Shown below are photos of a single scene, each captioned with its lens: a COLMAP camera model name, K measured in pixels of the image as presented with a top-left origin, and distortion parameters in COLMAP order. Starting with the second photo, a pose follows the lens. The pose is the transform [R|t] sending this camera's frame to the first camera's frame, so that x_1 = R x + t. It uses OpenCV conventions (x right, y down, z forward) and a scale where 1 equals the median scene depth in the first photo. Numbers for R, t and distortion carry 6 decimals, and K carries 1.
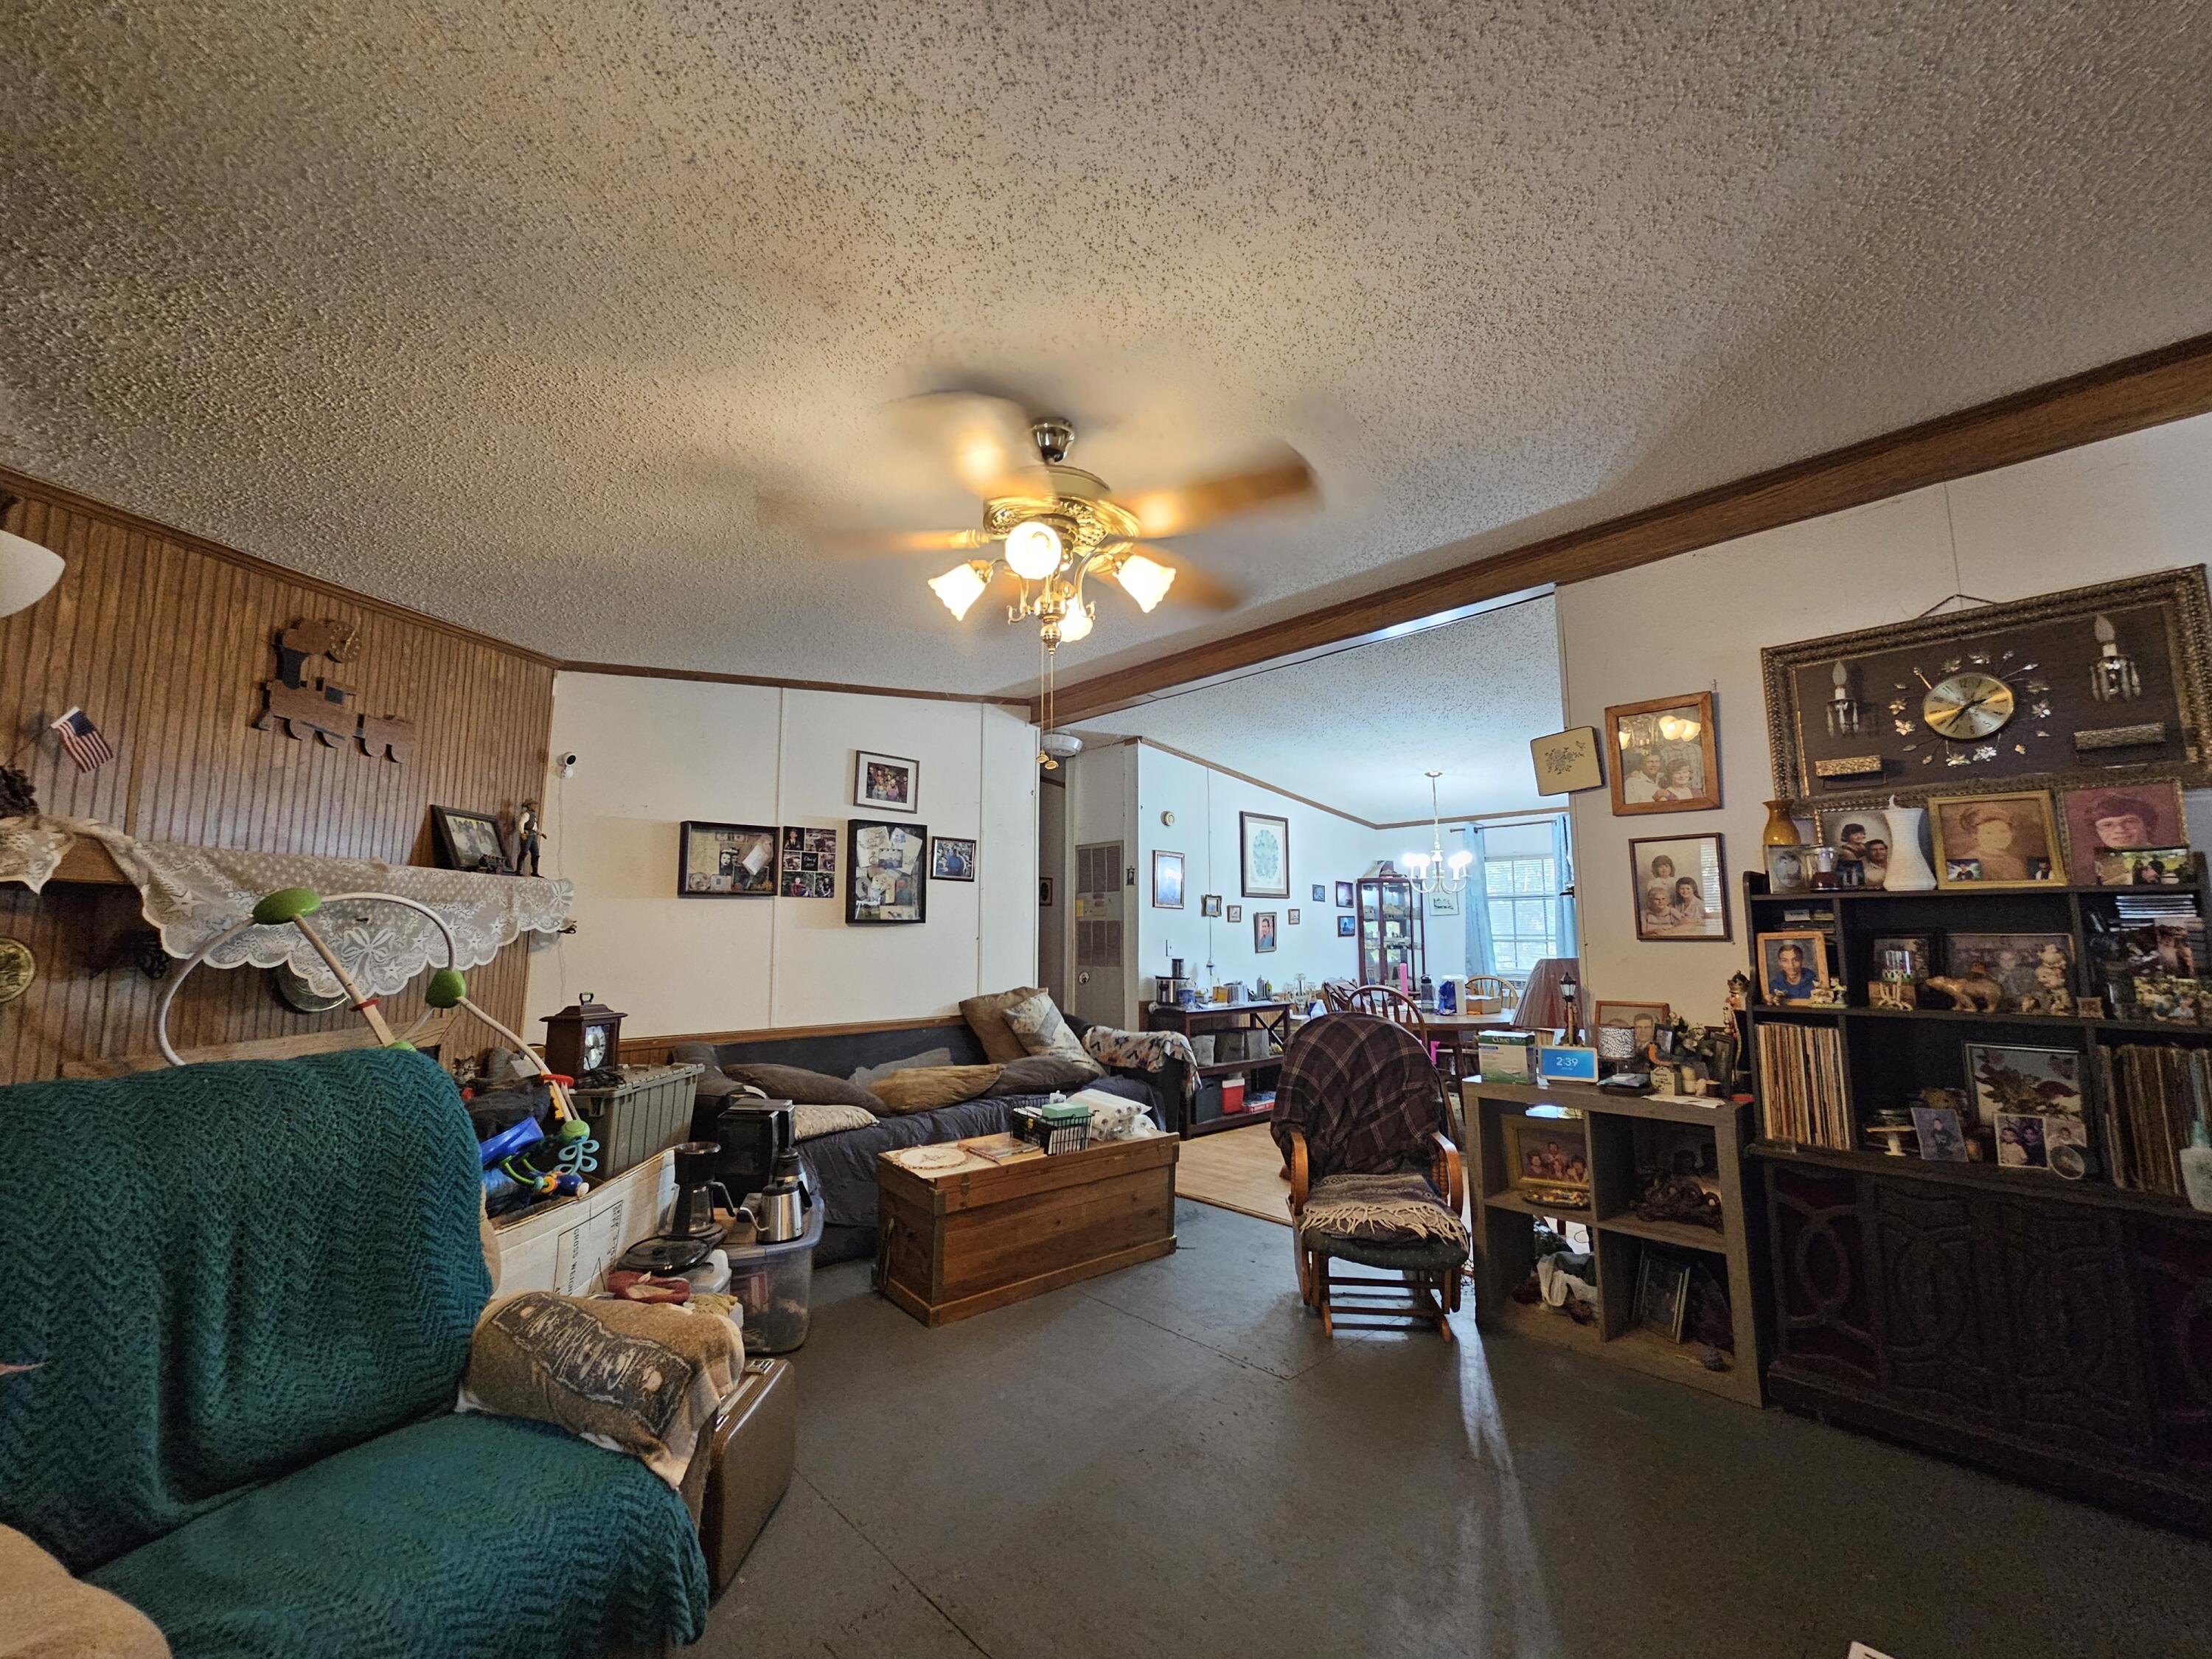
lens RADIAL K [[904.6, 0, 1110.4], [0, 904.6, 820.7], [0, 0, 1]] dist [-0.009136, 0.003291]
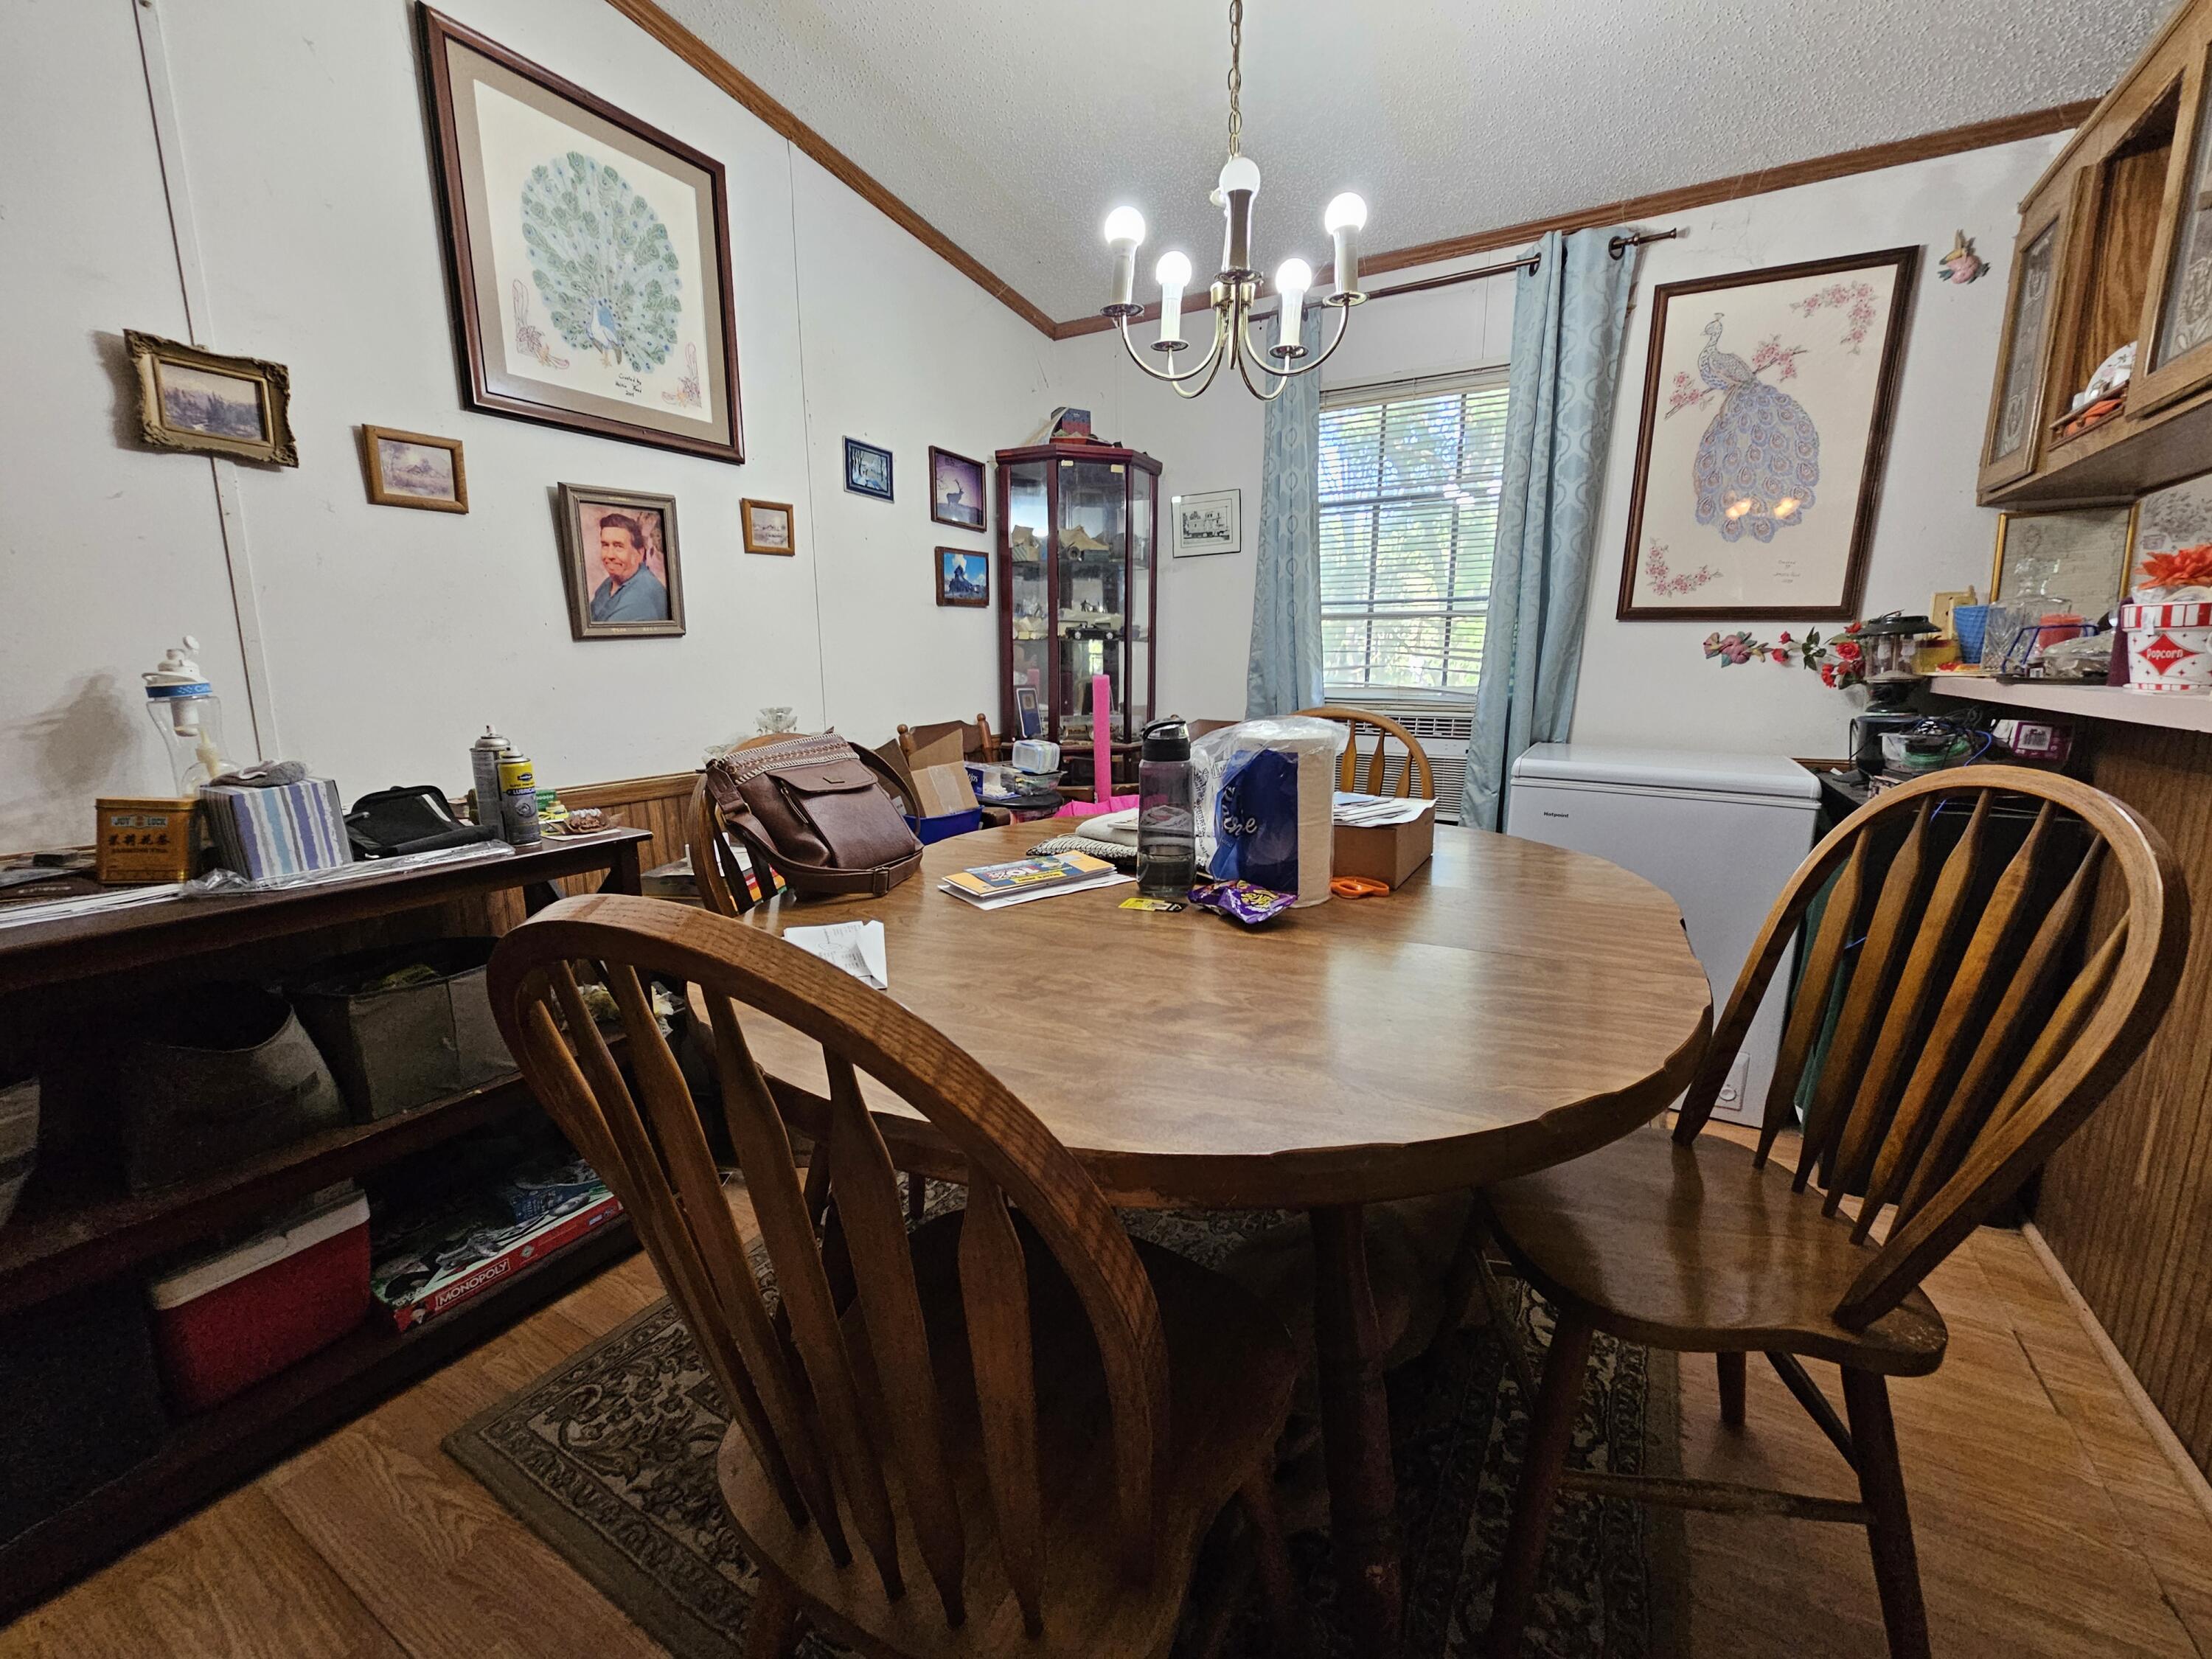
lens RADIAL K [[904.6, 0, 1110.4], [0, 904.6, 820.7], [0, 0, 1]] dist [-0.009136, 0.003291]
pose [[0.958328, -0.056386, 0.280050, 0.213330], [-0.031900, 0.953073, 0.301055, 0.099890], [-0.283883, -0.297443, 0.911558, 0.621658]]
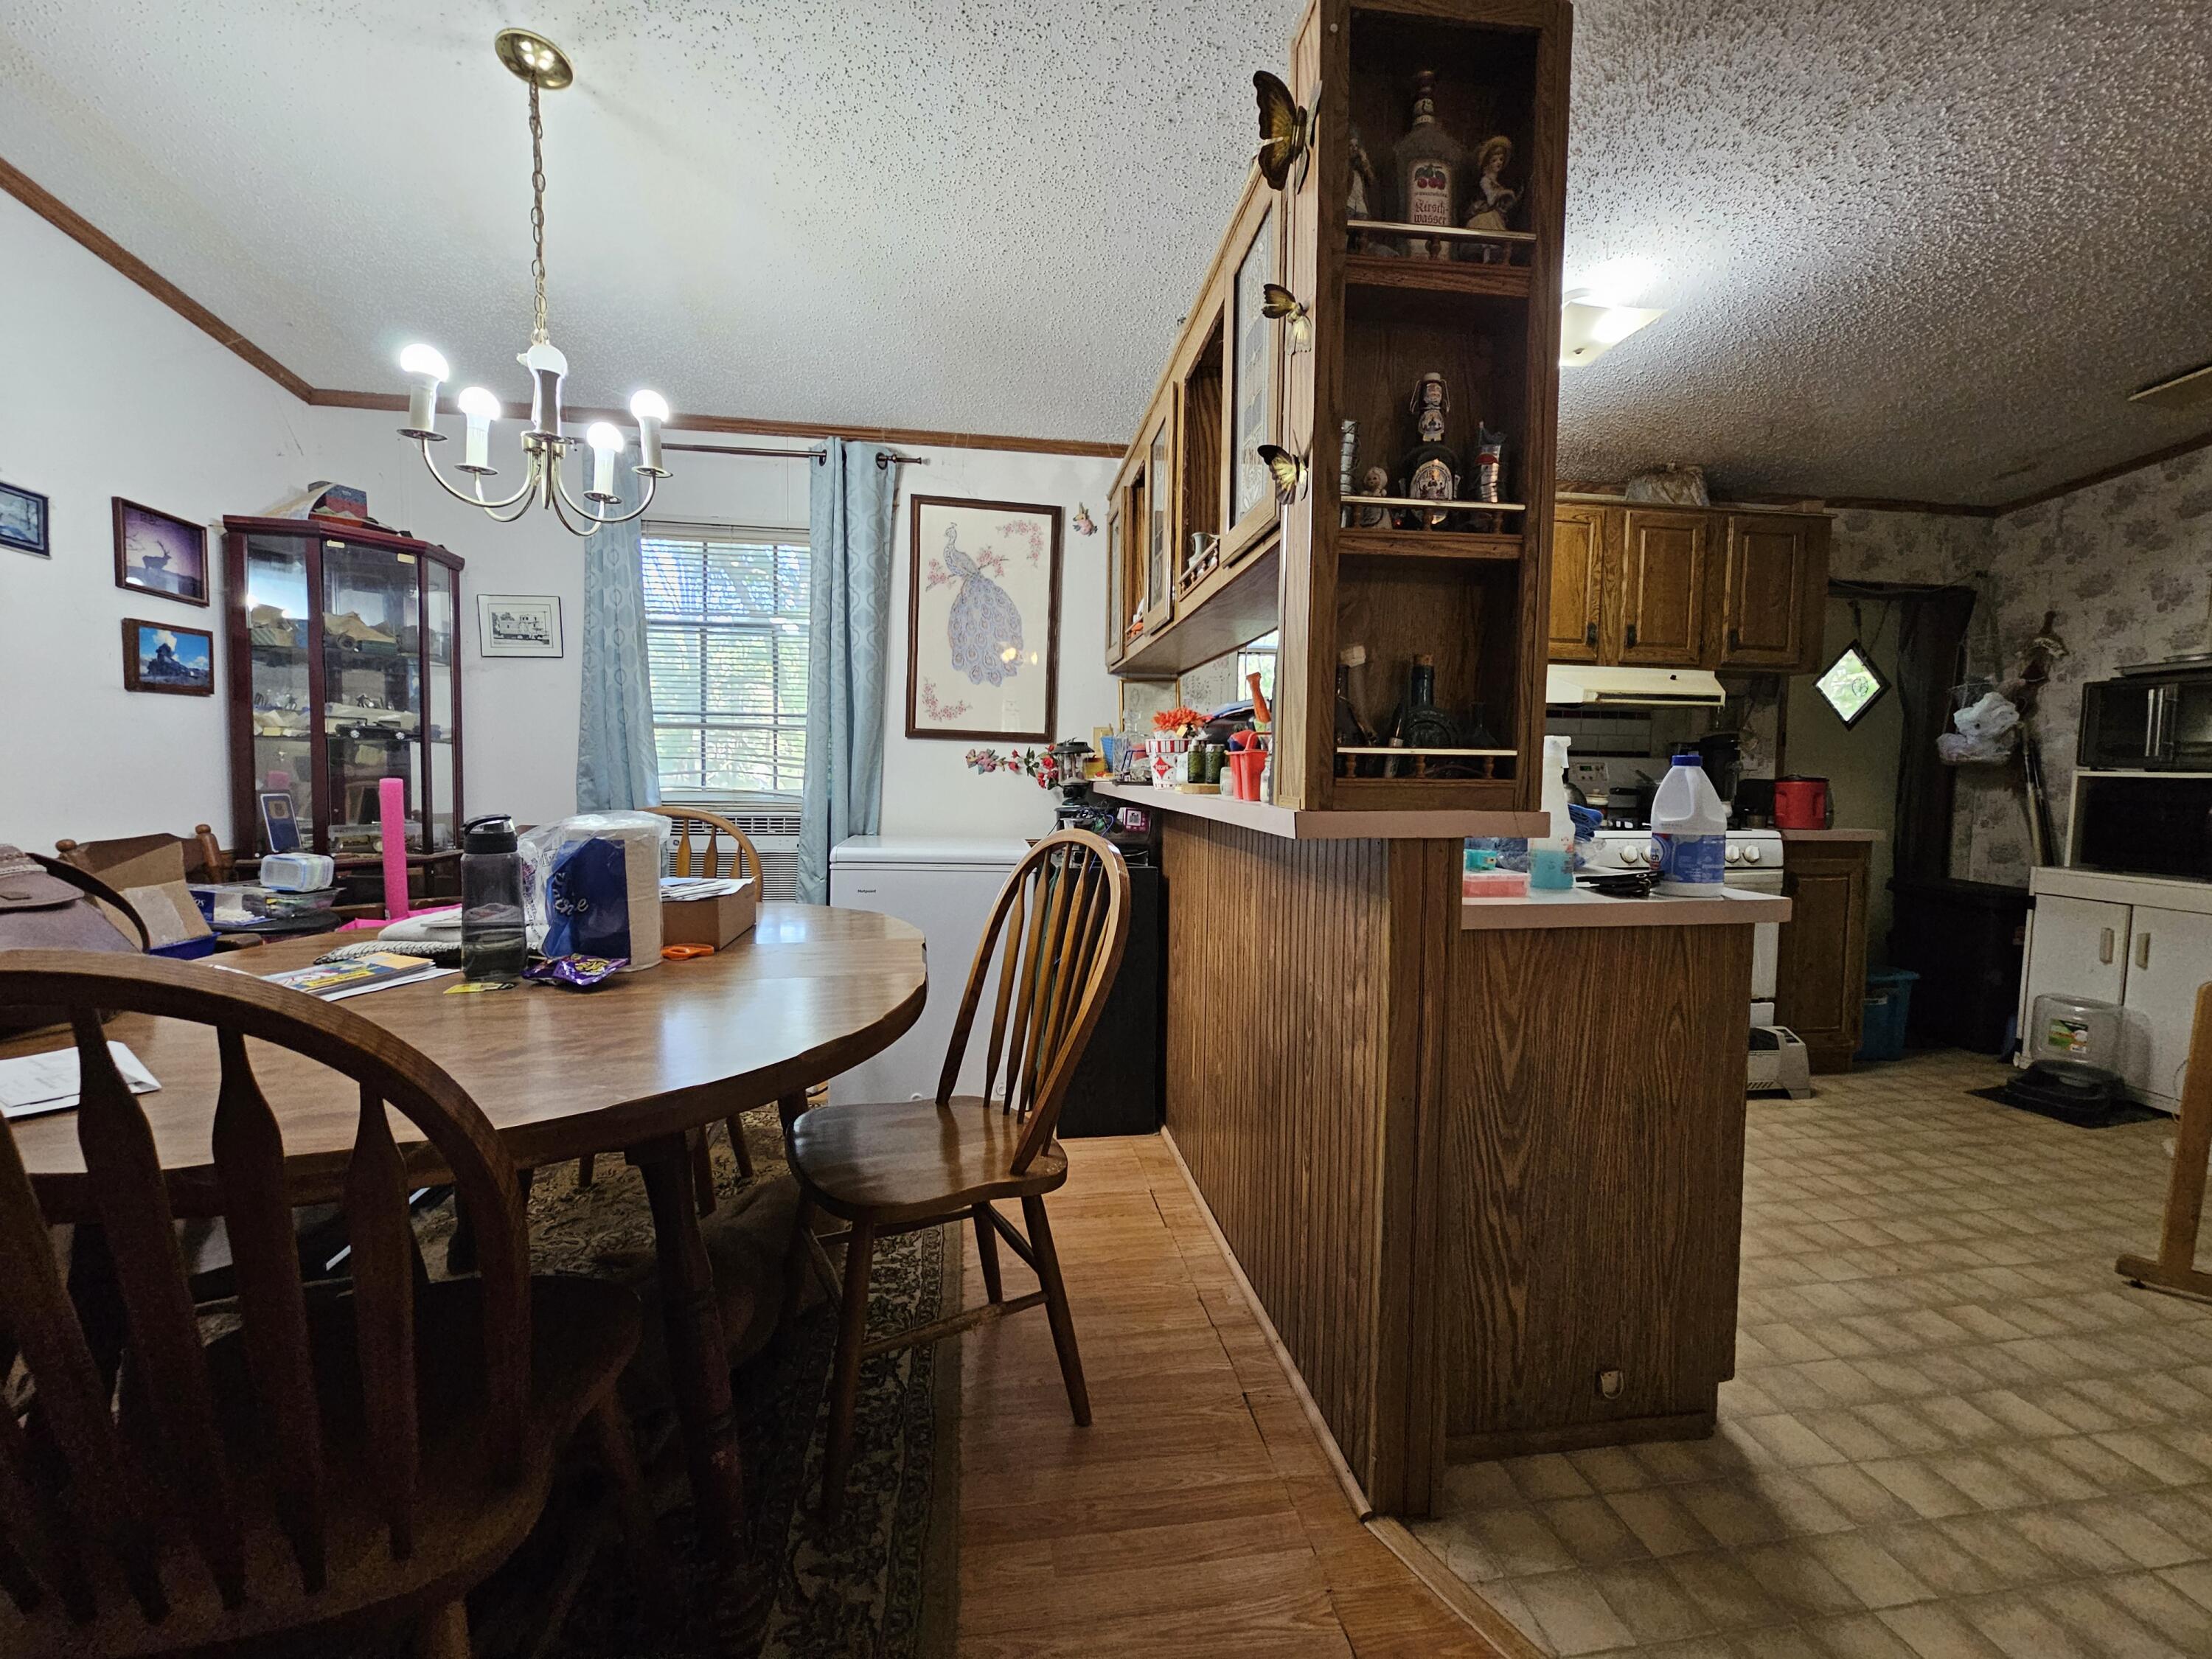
lens RADIAL K [[904.6, 0, 1110.4], [0, 904.6, 820.7], [0, 0, 1]] dist [-0.009136, 0.003291]
pose [[0.566004, -0.042947, 0.823283, 0.192061], [-0.119543, 0.983812, 0.133506, 0.093698], [-0.815689, -0.173983, 0.551707, 0.573696]]
